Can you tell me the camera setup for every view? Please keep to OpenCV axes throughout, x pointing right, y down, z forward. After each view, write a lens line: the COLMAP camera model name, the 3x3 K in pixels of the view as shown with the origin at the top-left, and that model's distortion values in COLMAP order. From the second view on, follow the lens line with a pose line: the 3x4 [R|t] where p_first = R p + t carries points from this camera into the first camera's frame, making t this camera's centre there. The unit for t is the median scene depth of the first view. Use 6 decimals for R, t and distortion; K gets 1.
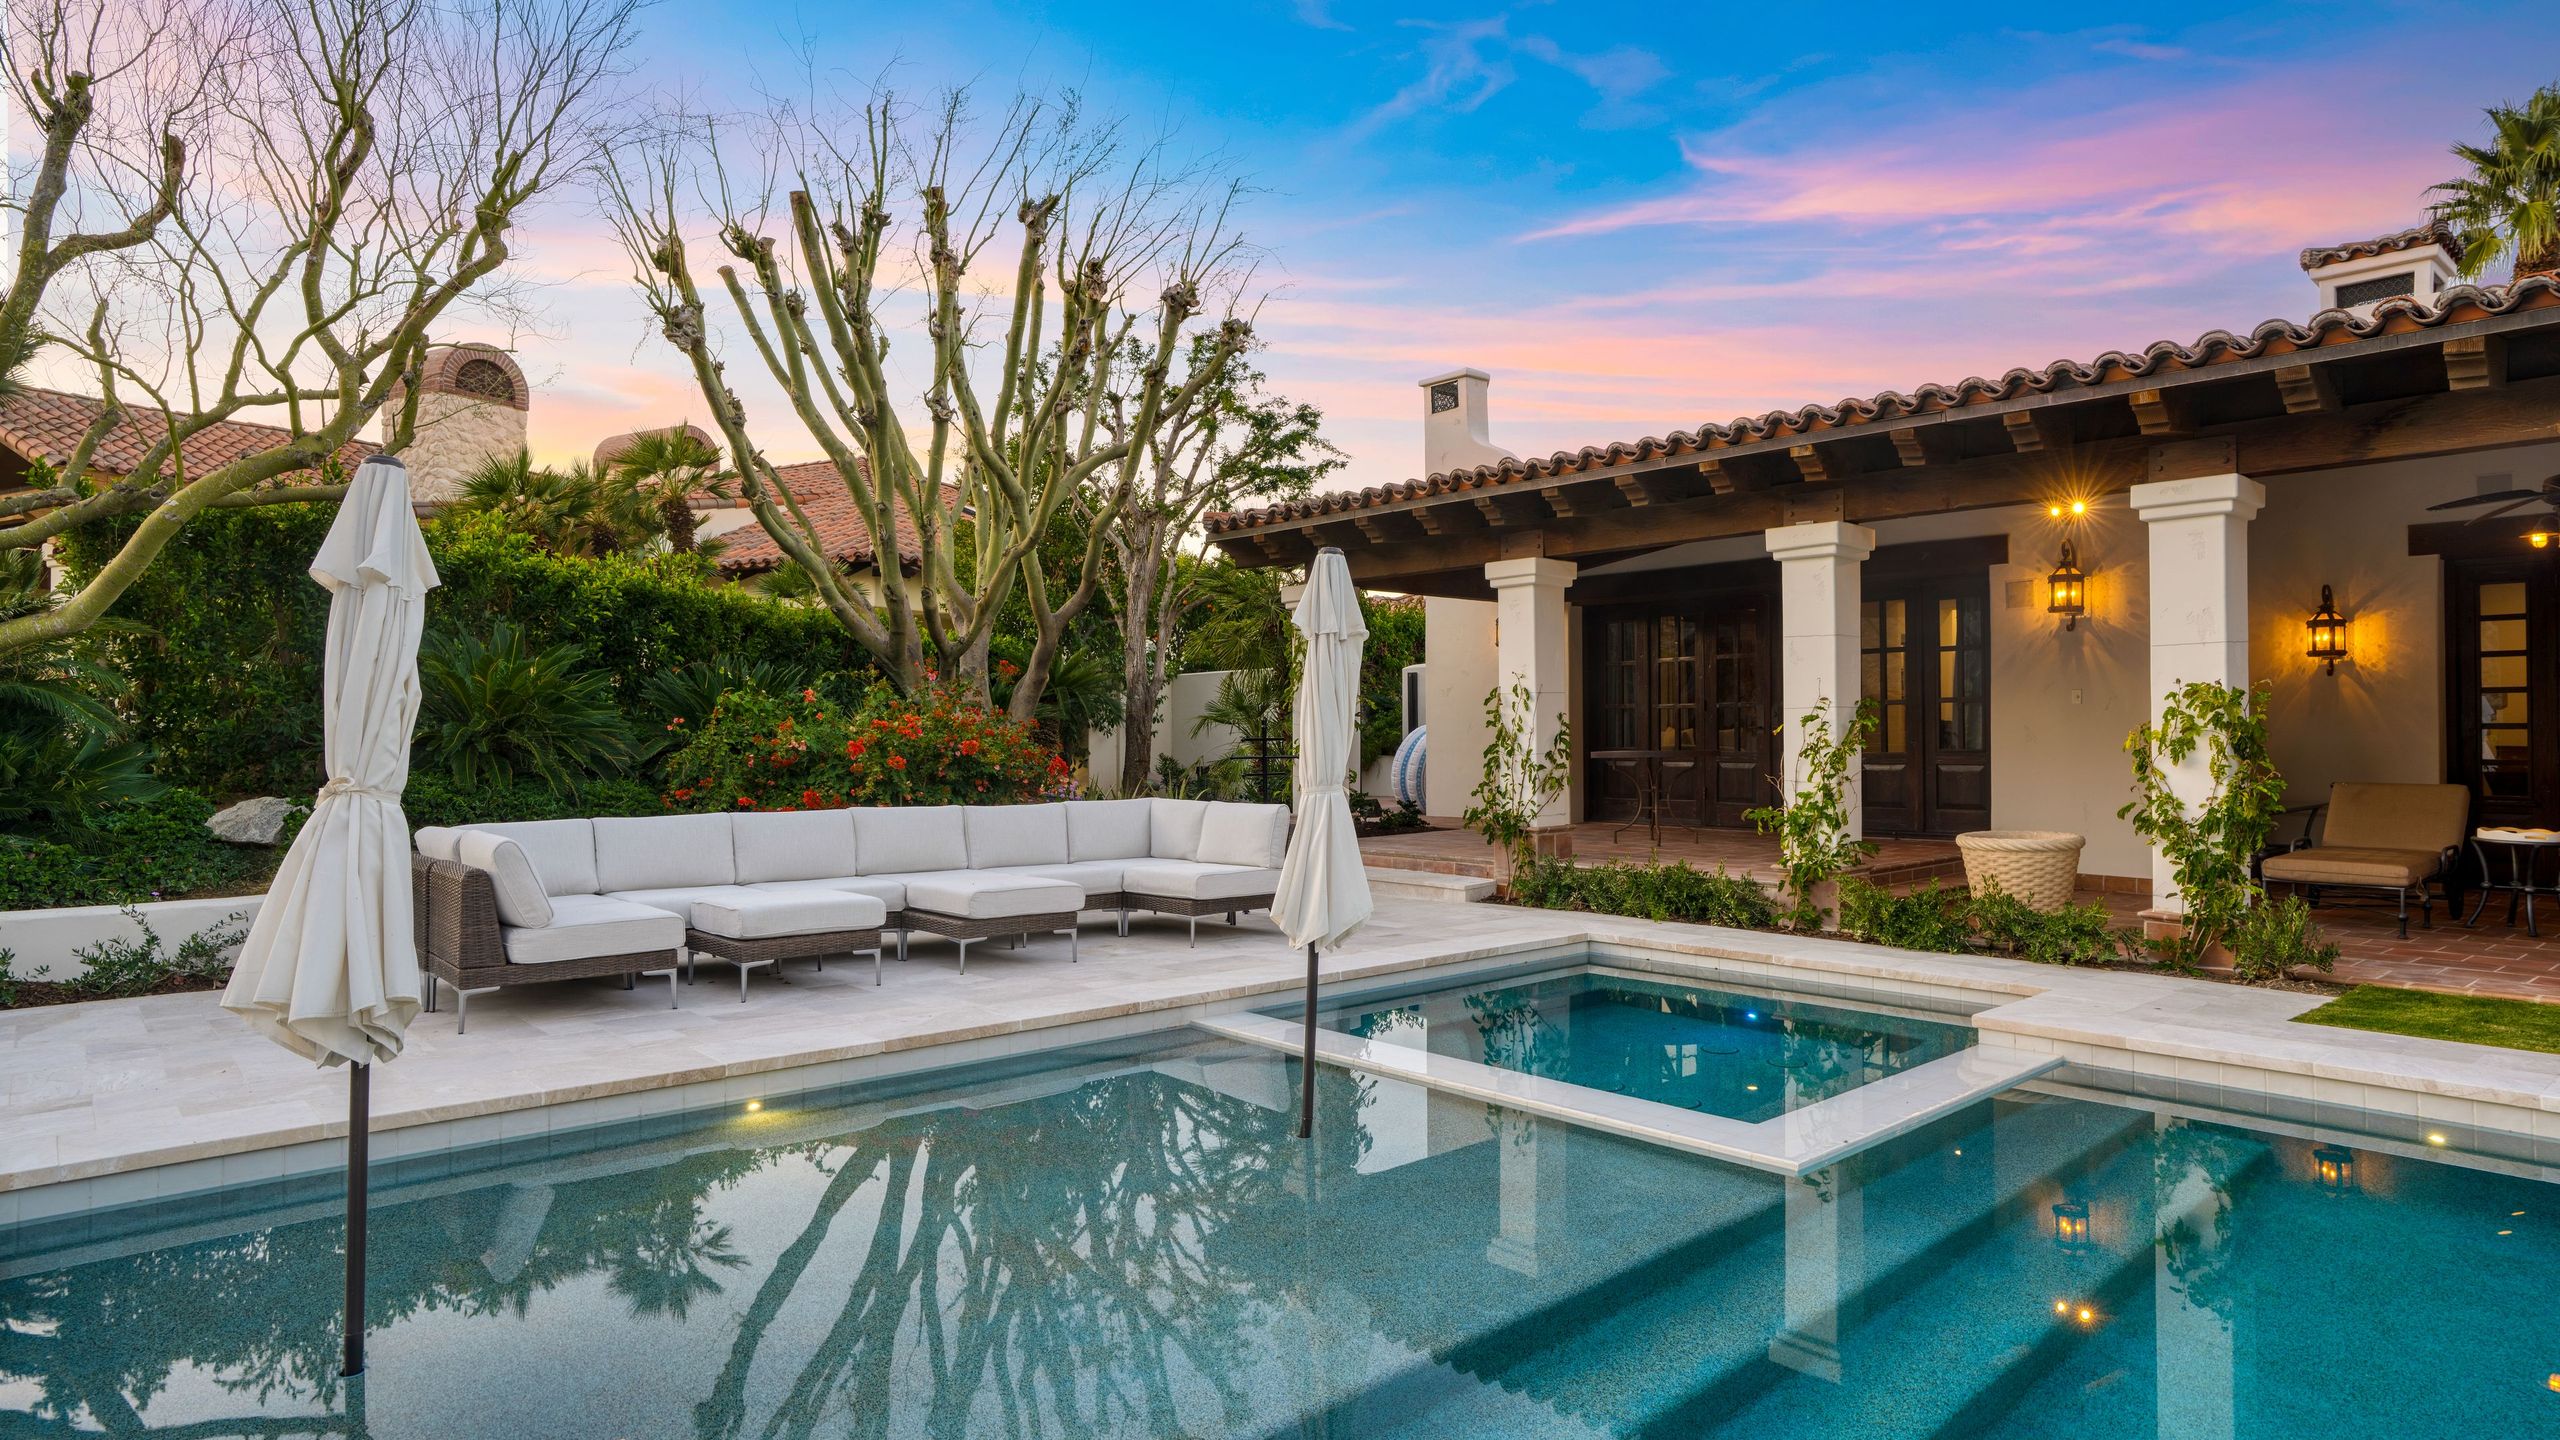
lens RADIAL K [[1437.1, 0, 1291.3], [0, 1437.1, 714.3], [0, 0, 1]] dist [-0.047114, 0.036918]
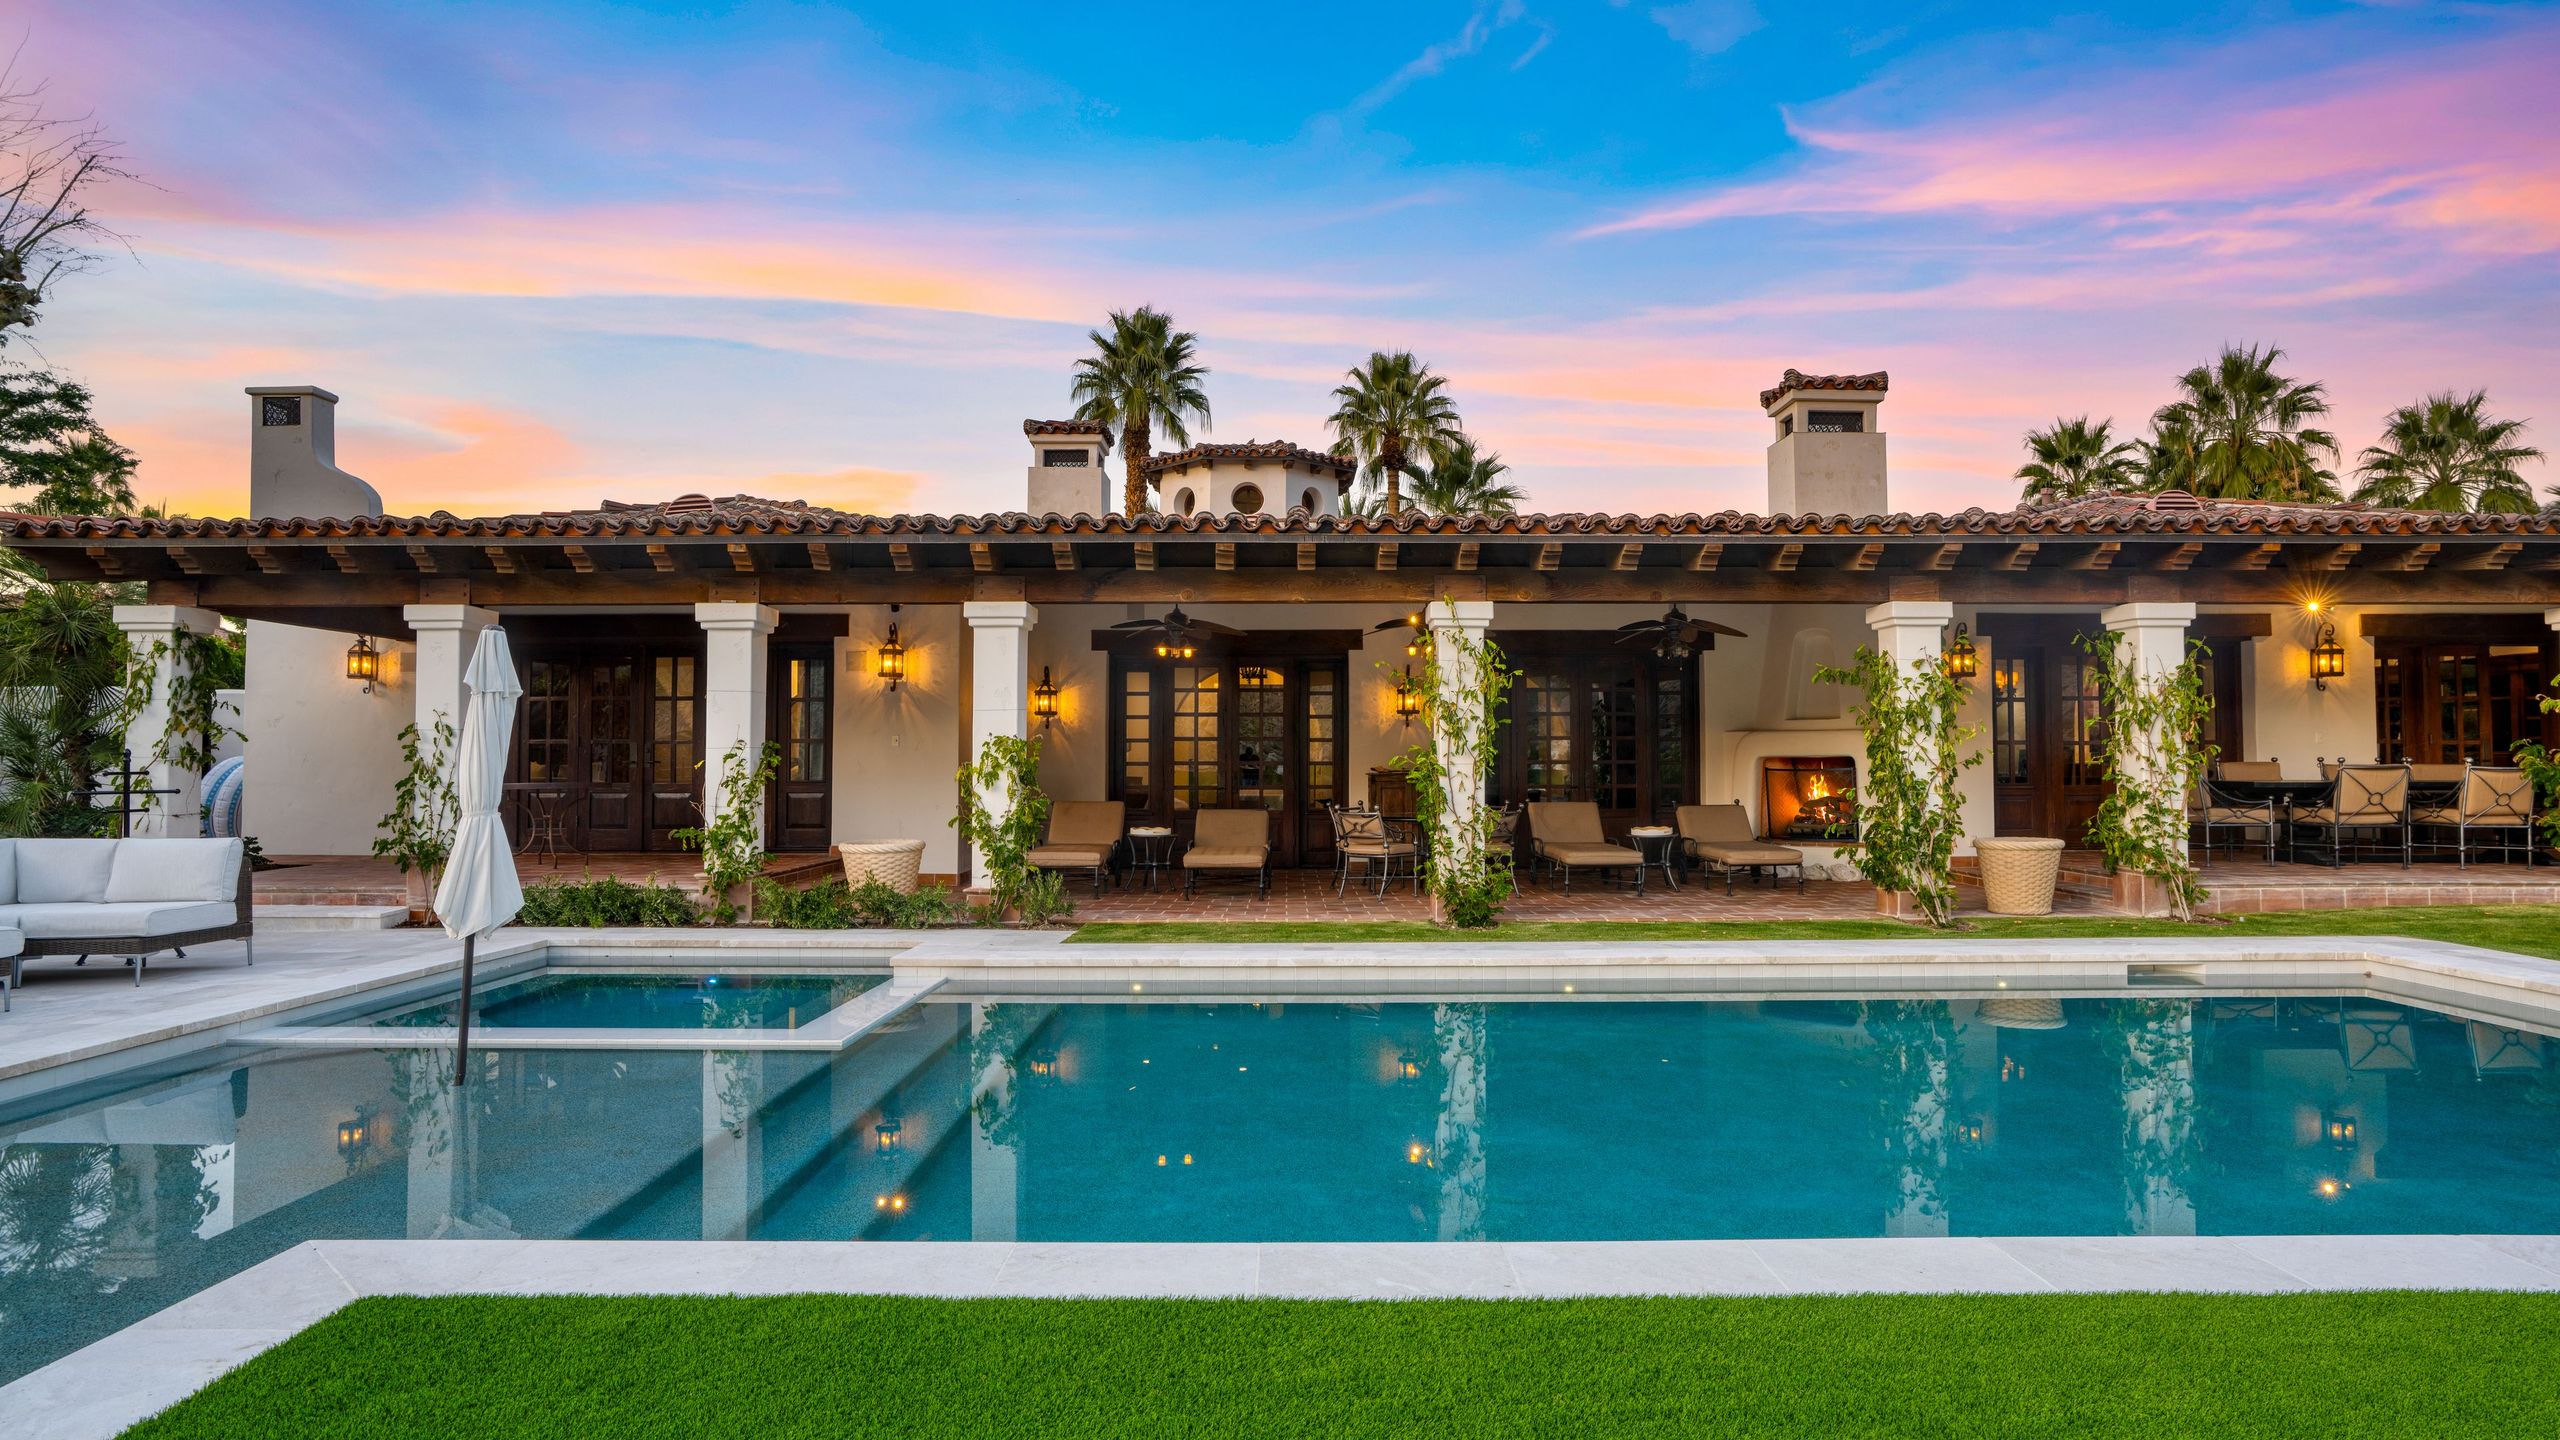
lens RADIAL K [[1437.1, 0, 1291.3], [0, 1437.1, 714.3], [0, 0, 1]] dist [-0.047114, 0.036918]
pose [[0.667810, 0.028459, 0.743788, -0.248183], [-0.011788, 0.999548, -0.027661, -0.005192], [-0.744239, 0.009704, 0.667843, -0.216649]]
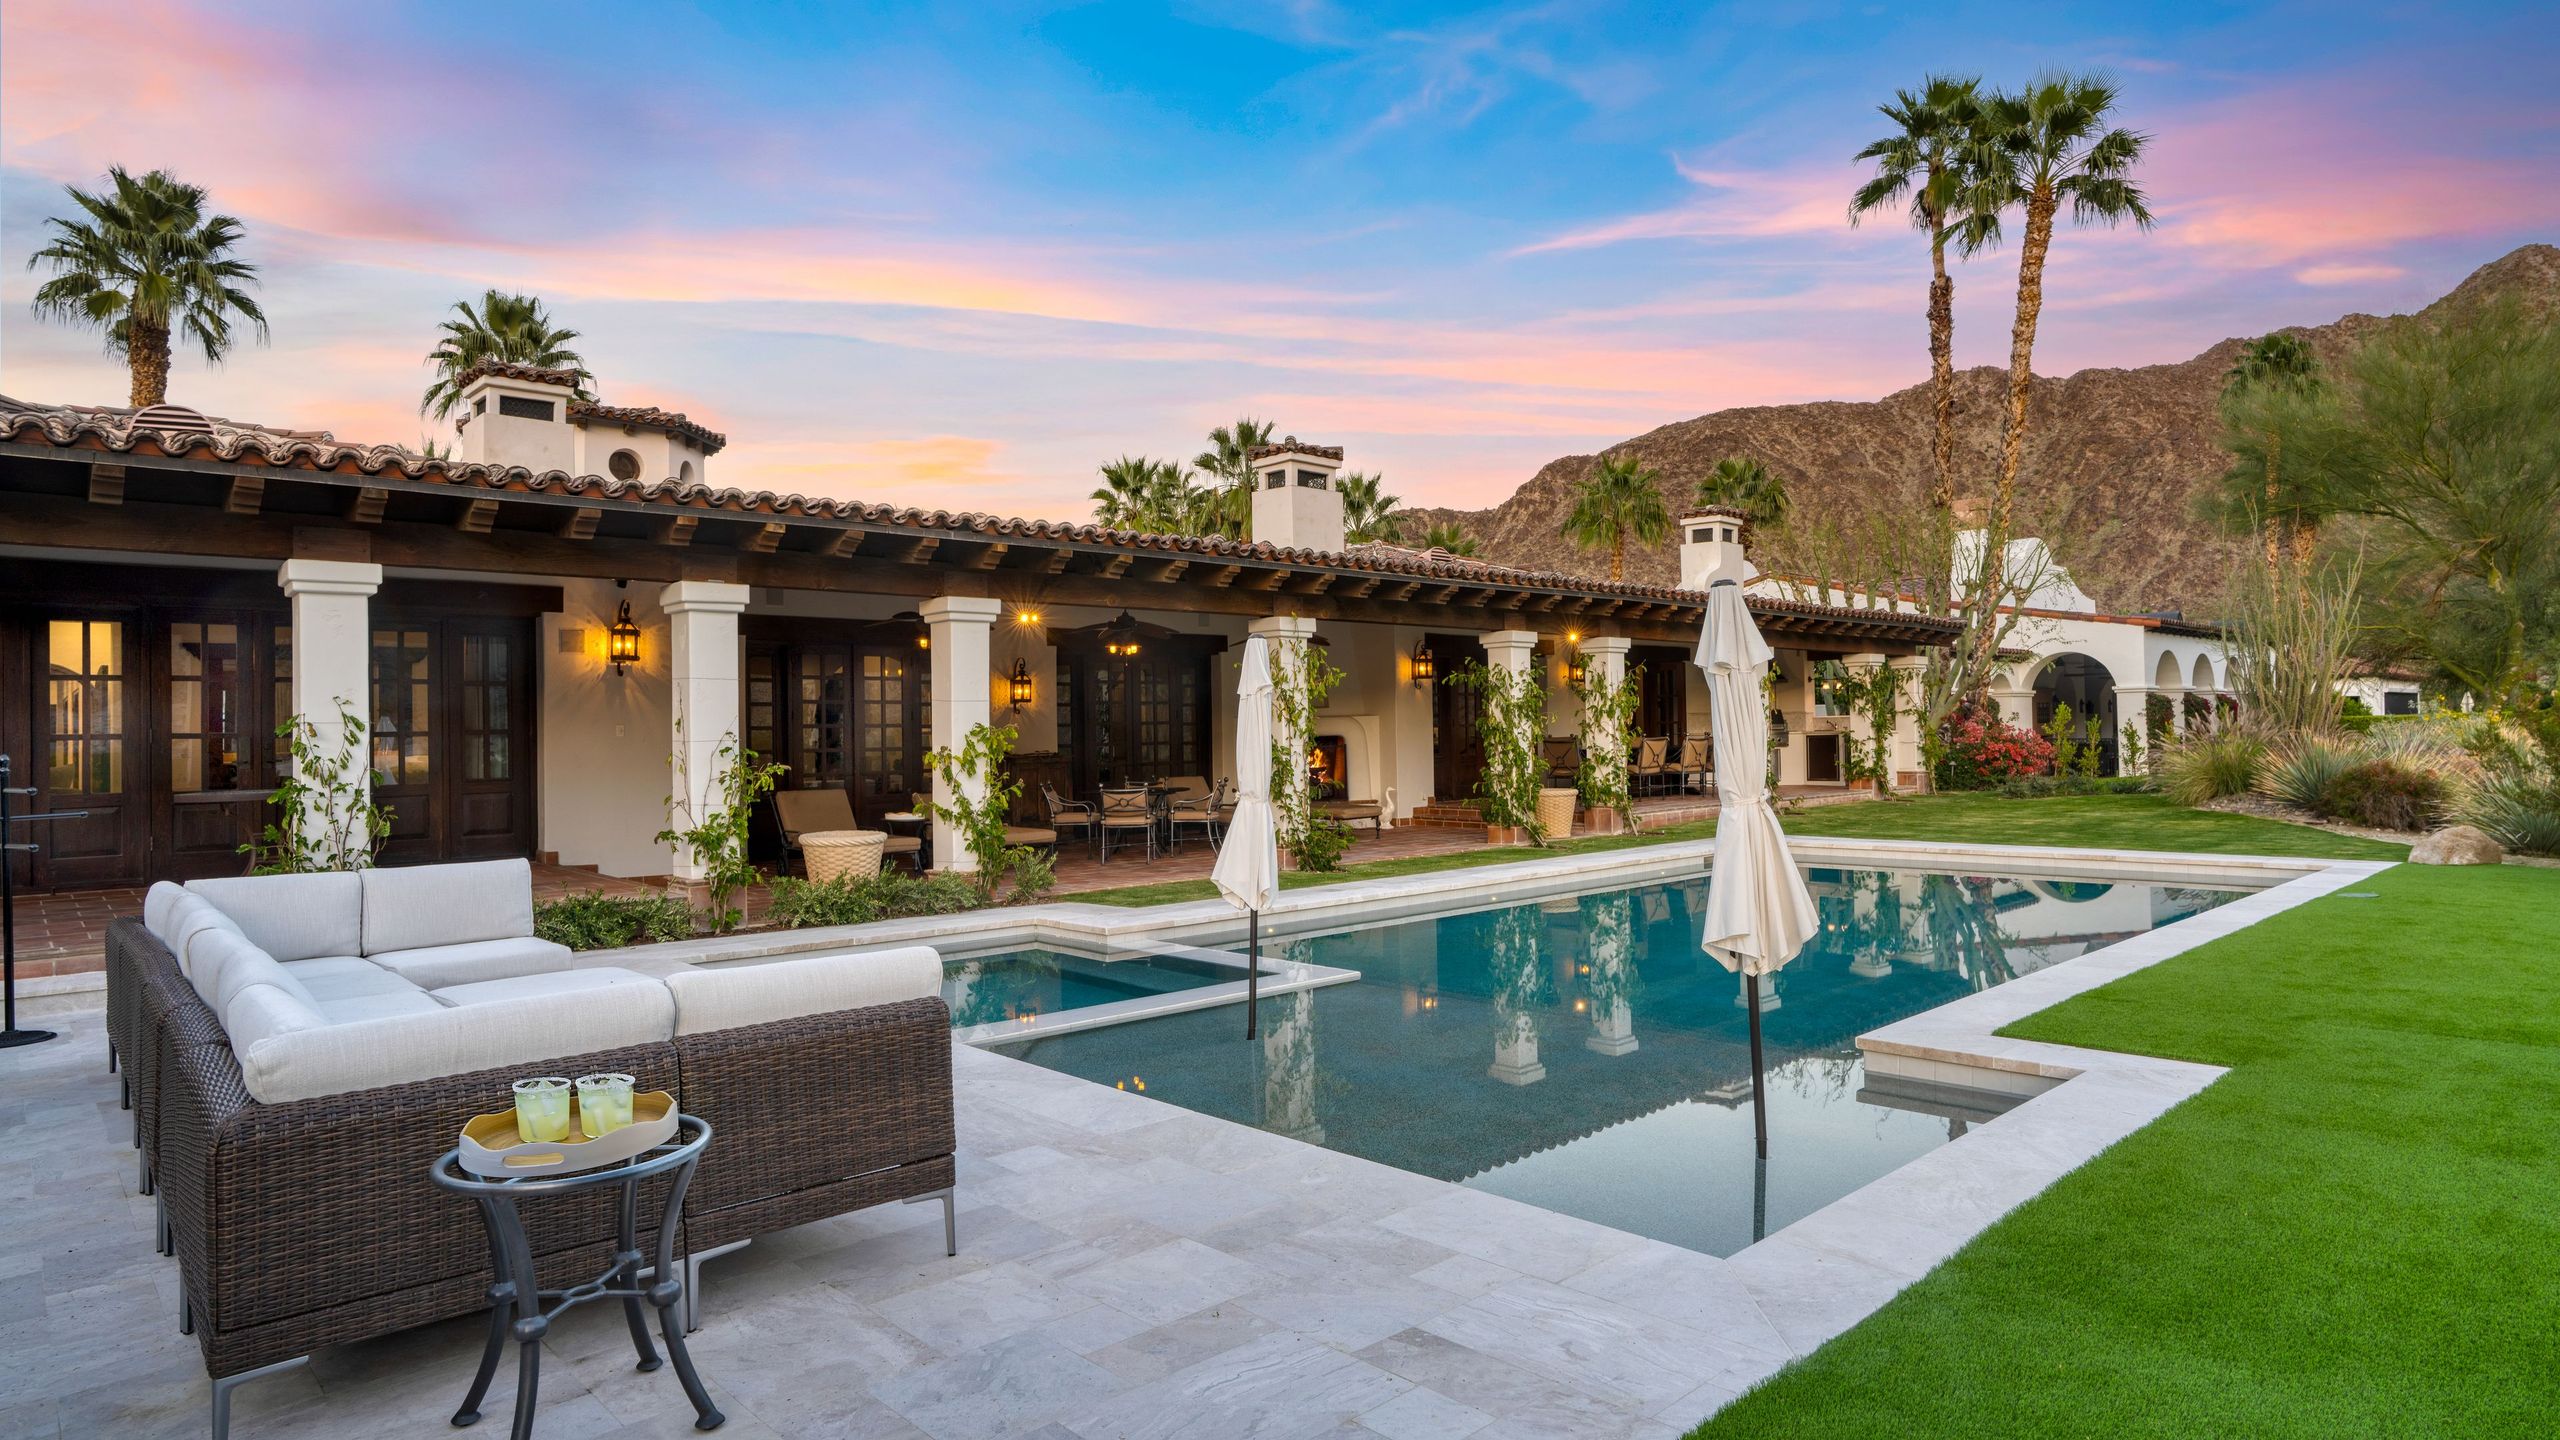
lens RADIAL K [[1414.1, 0, 1280.0], [0, 1414.1, 720.0], [0, 0, 1]] dist [-0.013359, 0.000908]
pose [[-0.006451, 0.013655, 0.999886, -0.794115], [0.002075, 0.999905, -0.013642, -0.004956], [-0.999977, 0.001987, -0.006479, 0.555972]]
